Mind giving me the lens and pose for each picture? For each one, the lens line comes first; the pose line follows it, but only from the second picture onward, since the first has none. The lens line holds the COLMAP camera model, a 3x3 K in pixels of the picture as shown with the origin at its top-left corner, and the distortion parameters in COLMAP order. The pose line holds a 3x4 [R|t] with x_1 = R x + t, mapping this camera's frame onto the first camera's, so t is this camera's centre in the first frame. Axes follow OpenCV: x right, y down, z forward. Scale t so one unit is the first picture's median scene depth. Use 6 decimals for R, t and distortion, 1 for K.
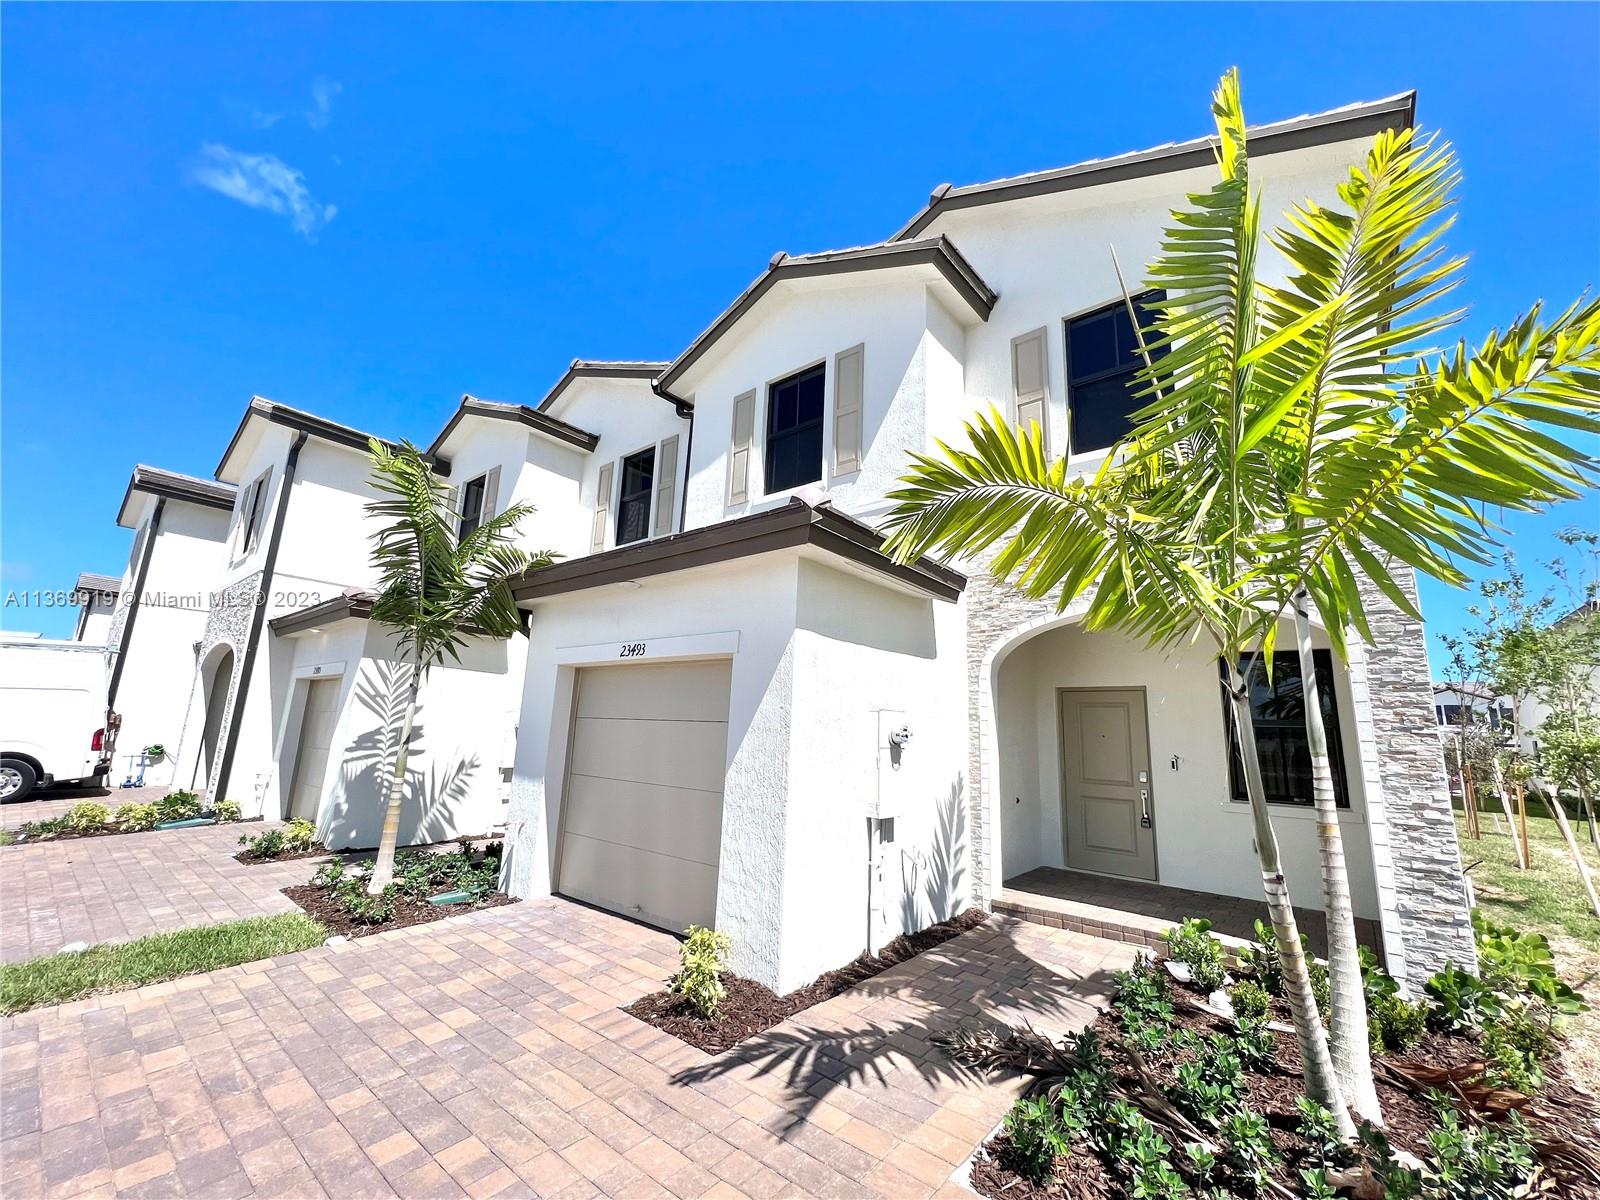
lens RADIAL K [[641.2, 0, 801.4], [0, 641.2, 605.5], [0, 0, 1]] dist [-0.003405, 0.001278]
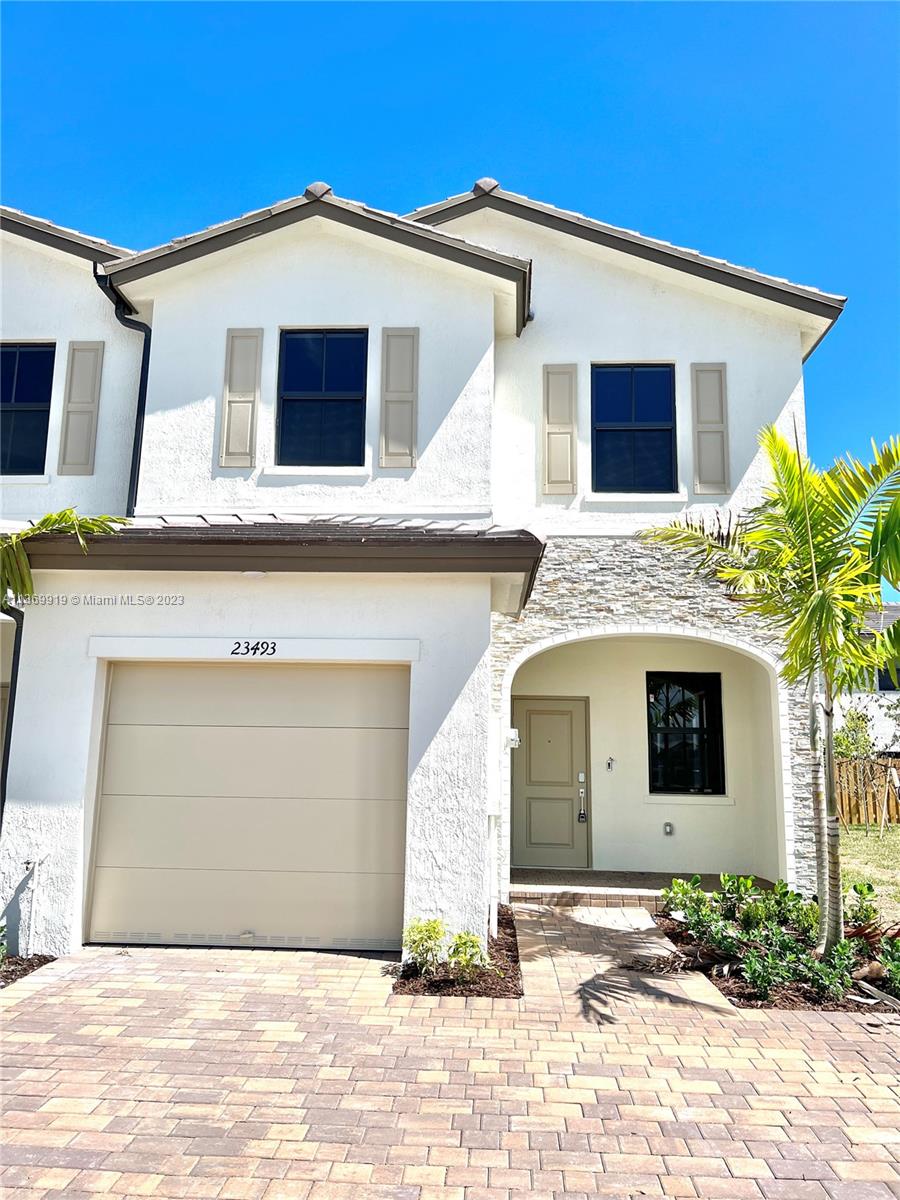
lens RADIAL K [[903.9, 0, 450.2], [0, 903.9, 605.2], [0, 0, 1]] dist [0.041521, -0.037635]
pose [[0.805014, 0.079749, 0.587871, -0.682512], [-0.104996, 0.994433, 0.008877, -0.025275], [-0.583890, -0.068870, 0.808906, -0.144216]]
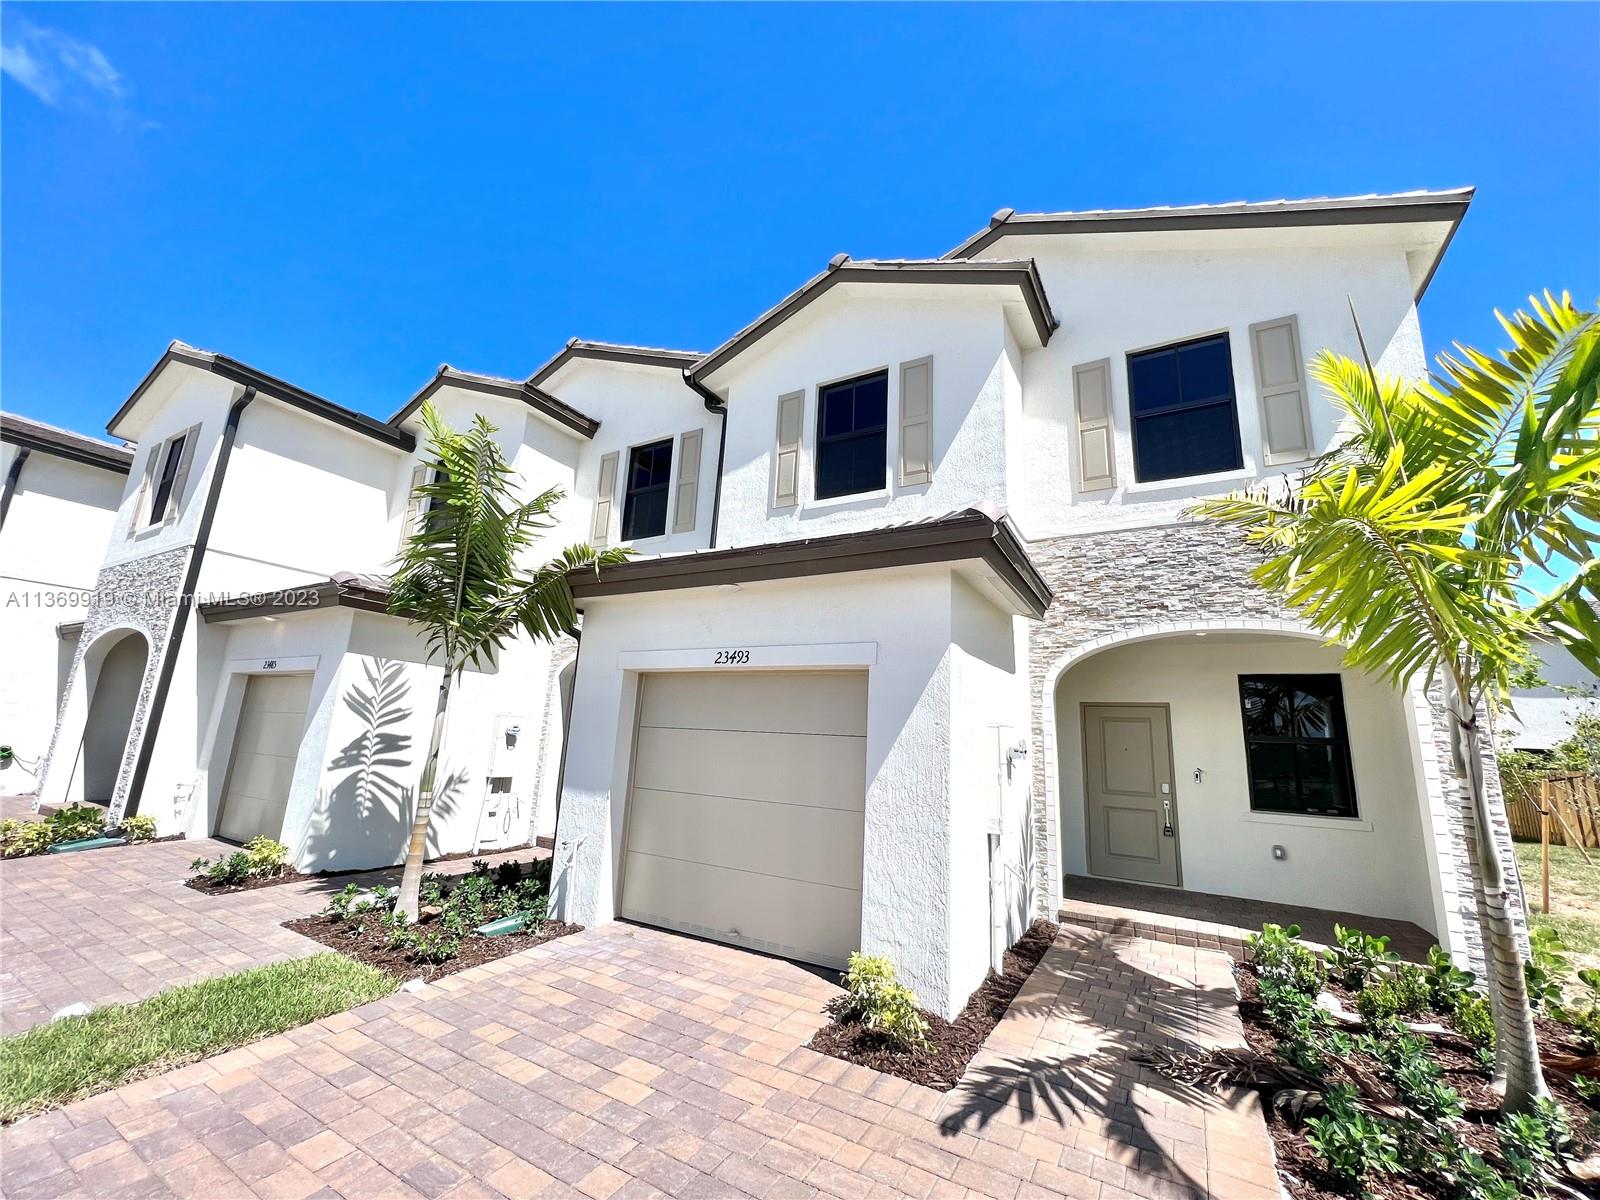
lens RADIAL K [[641.2, 0, 801.2], [0, 641.2, 605.3], [0, 0, 1]] dist [-0.003405, 0.001278]
pose [[0.986894, 0.042376, 0.155709, -0.271863], [-0.041598, 0.999100, -0.008255, -0.002485], [-0.155918, 0.001669, 0.987769, 0.047579]]
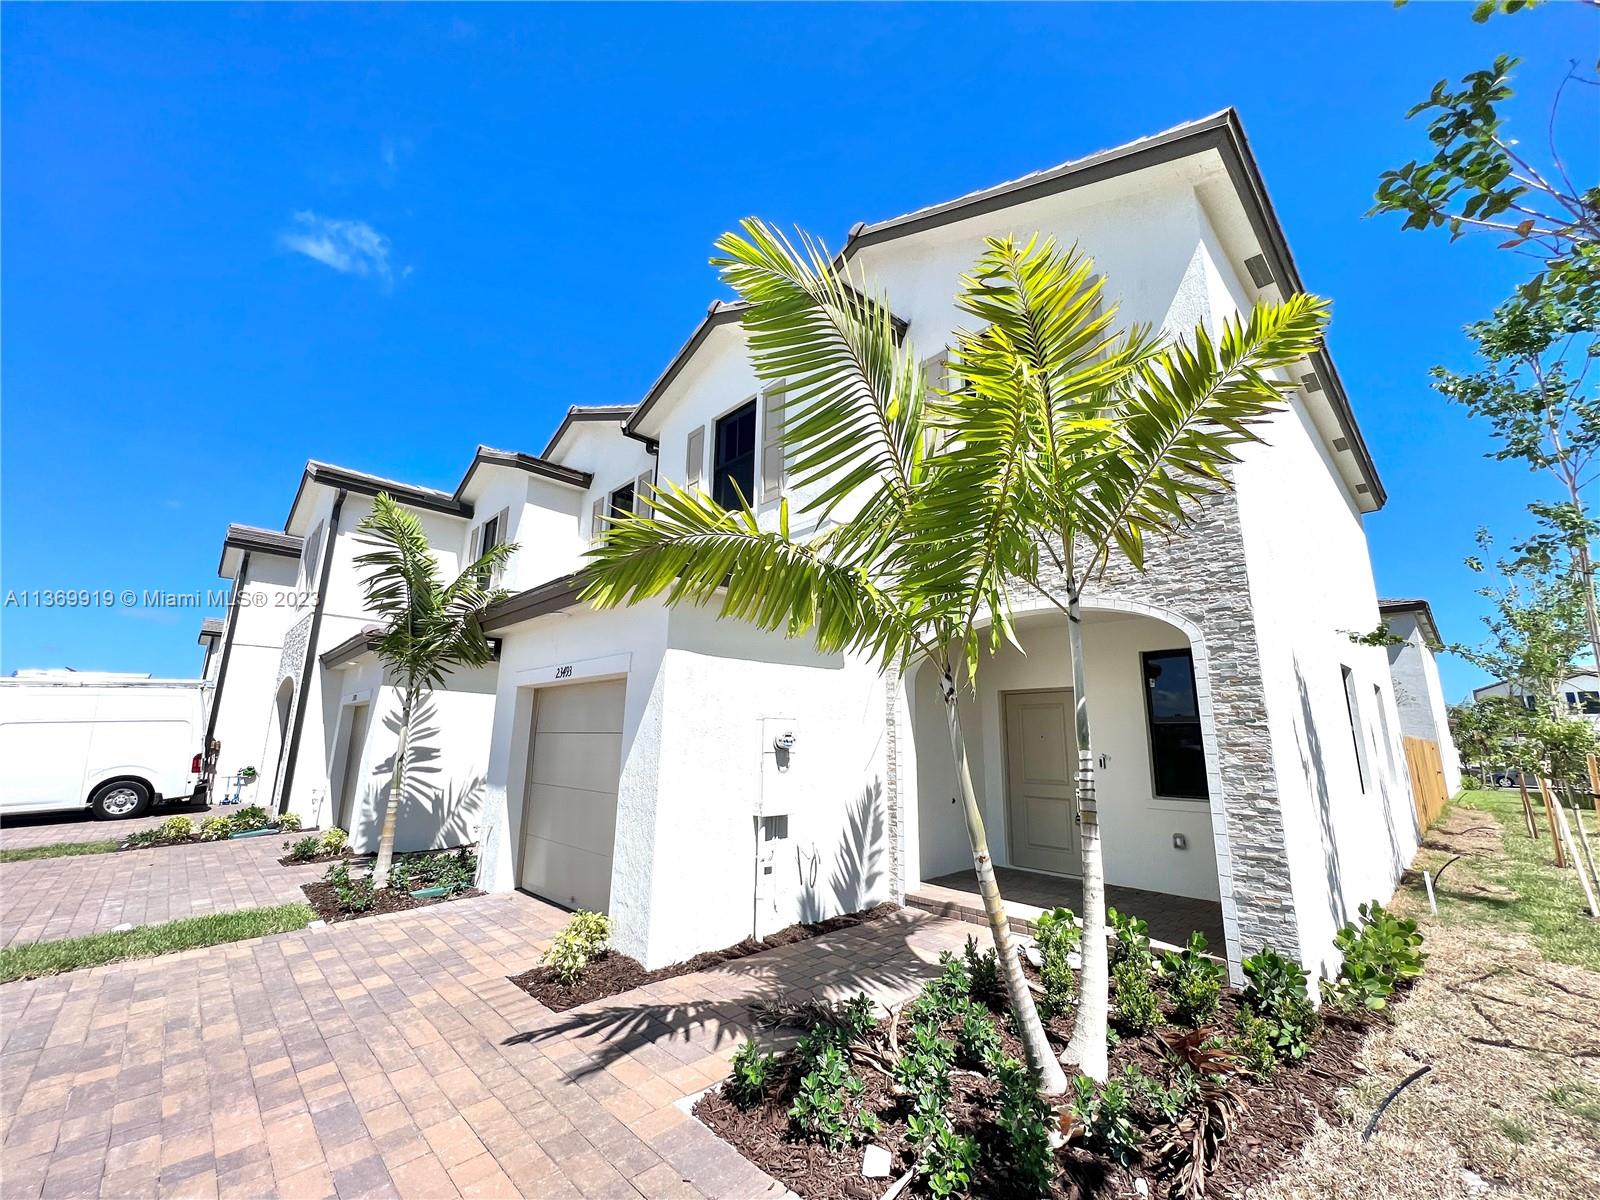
lens RADIAL K [[641.2, 0, 801.5], [0, 641.2, 605.6], [0, 0, 1]] dist [-0.003405, 0.001278]
pose [[0.992785, -0.049323, -0.109294, 0.249289], [0.047658, 0.998705, -0.017796, -0.006858], [0.110031, 0.012459, 0.993850, -0.075547]]
